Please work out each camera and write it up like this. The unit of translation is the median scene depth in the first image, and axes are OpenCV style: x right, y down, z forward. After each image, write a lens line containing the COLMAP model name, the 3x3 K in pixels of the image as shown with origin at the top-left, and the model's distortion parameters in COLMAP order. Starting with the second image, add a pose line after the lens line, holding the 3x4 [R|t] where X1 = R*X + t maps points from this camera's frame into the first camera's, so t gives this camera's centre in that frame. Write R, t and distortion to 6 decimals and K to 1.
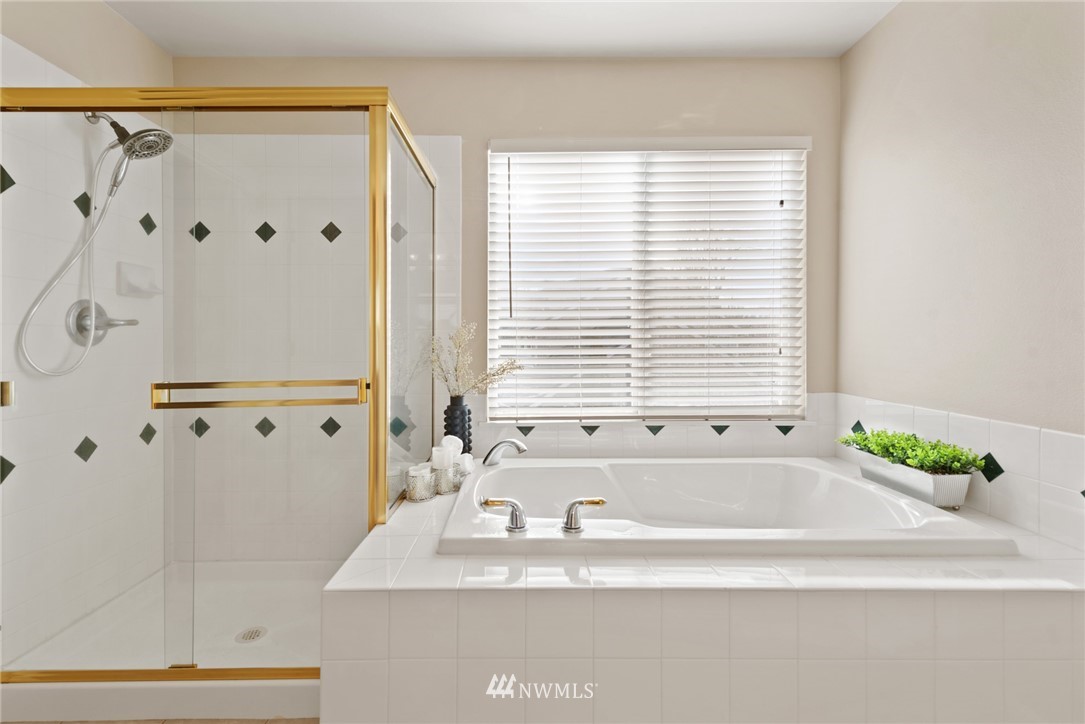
lens RADIAL K [[516.4, 0, 540.7], [0, 516.4, 347.2], [0, 0, 1]] dist [0.001741, -0.000034]
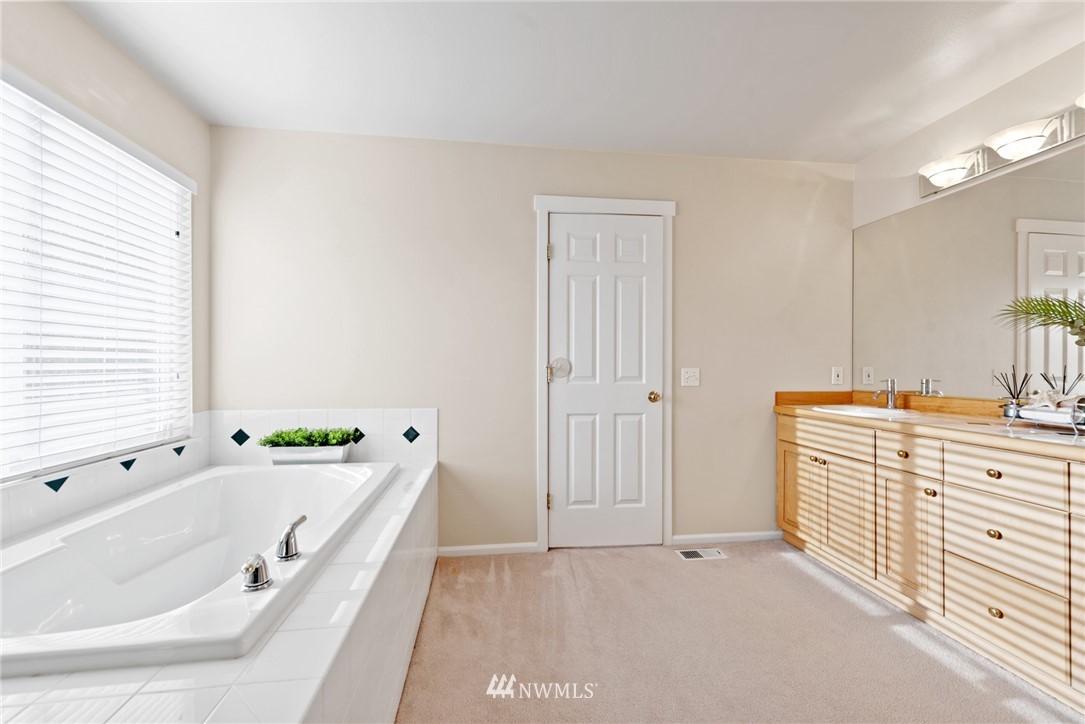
lens RADIAL K [[423.4, 0, 544.5], [0, 423.4, 364.4], [0, 0, 1]] dist [0.002926, 0.000364]
pose [[-0.090427, 0.002995, 0.995899, -0.457765], [0.023086, 0.999733, -0.000910, 0.003185], [-0.995635, 0.022909, -0.090472, 0.350031]]
